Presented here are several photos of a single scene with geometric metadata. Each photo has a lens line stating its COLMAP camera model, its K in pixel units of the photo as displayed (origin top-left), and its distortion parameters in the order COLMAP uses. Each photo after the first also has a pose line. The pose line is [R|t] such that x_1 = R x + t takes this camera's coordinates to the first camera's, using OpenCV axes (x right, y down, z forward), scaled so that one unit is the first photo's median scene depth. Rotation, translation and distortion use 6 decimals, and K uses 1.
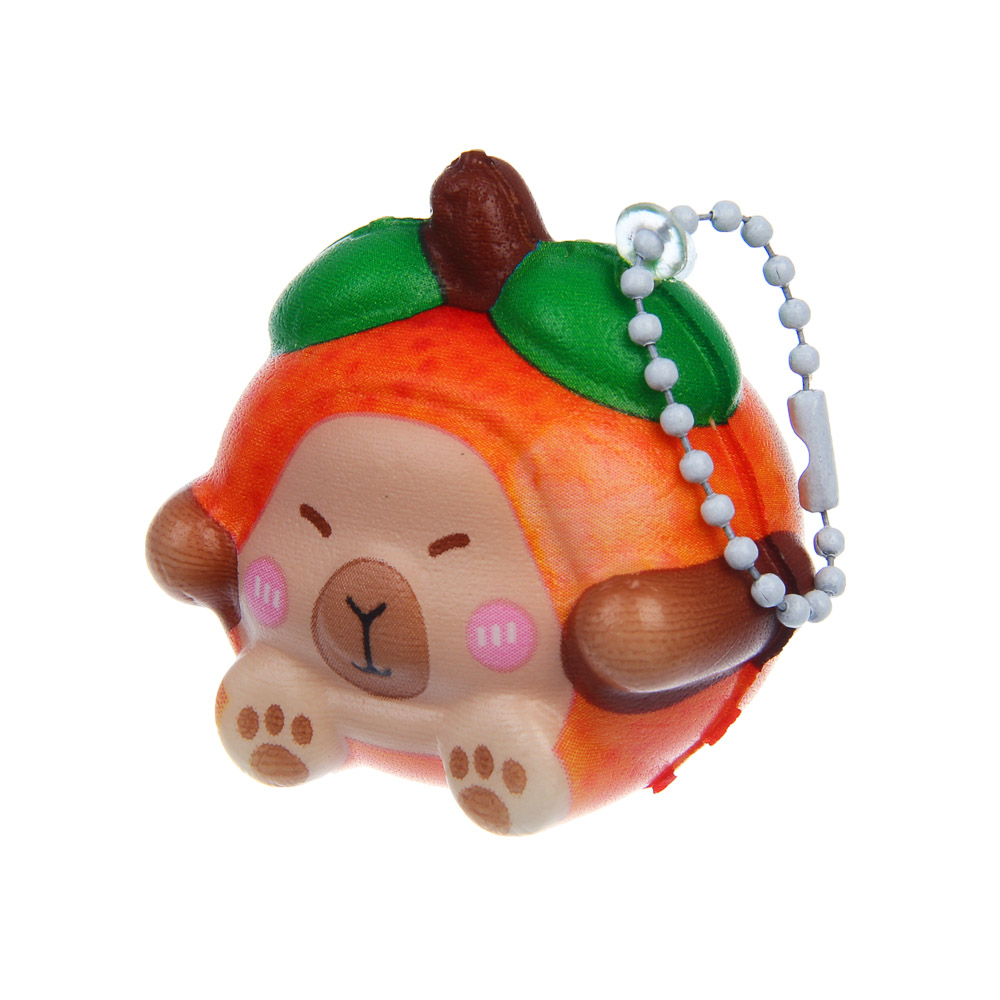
lens RADIAL K [[5381.8, 0, 500.0], [0, 5381.8, 500.0], [0, 0, 1]] dist [-0.328468, -0.809723]
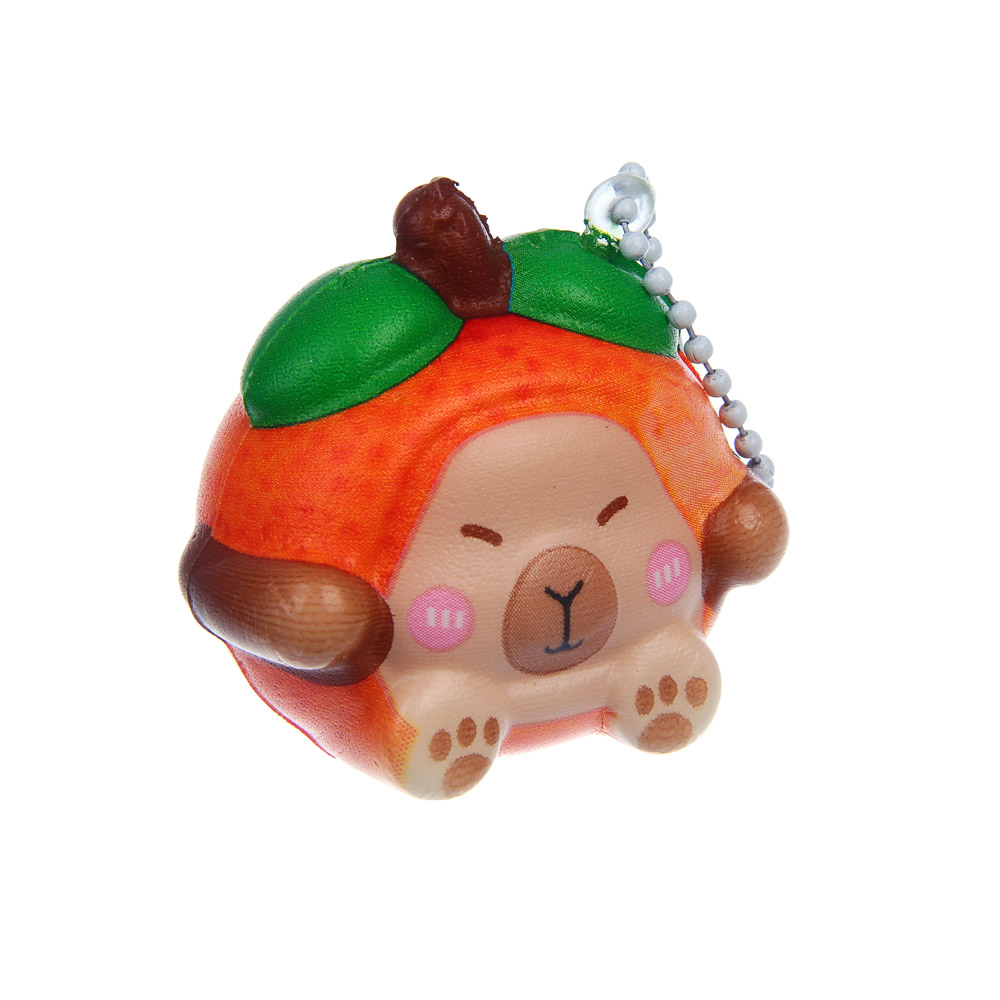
lens RADIAL K [[5381.8, 0, 500.0], [0, 5381.8, 500.0], [0, 0, 1]] dist [-0.328468, -0.809723]
pose [[0.524919, -0.267446, 0.808043, -0.909754], [0.283040, 0.950172, 0.130620, -0.143948], [-0.802713, 0.160144, 0.574461, 0.378987]]
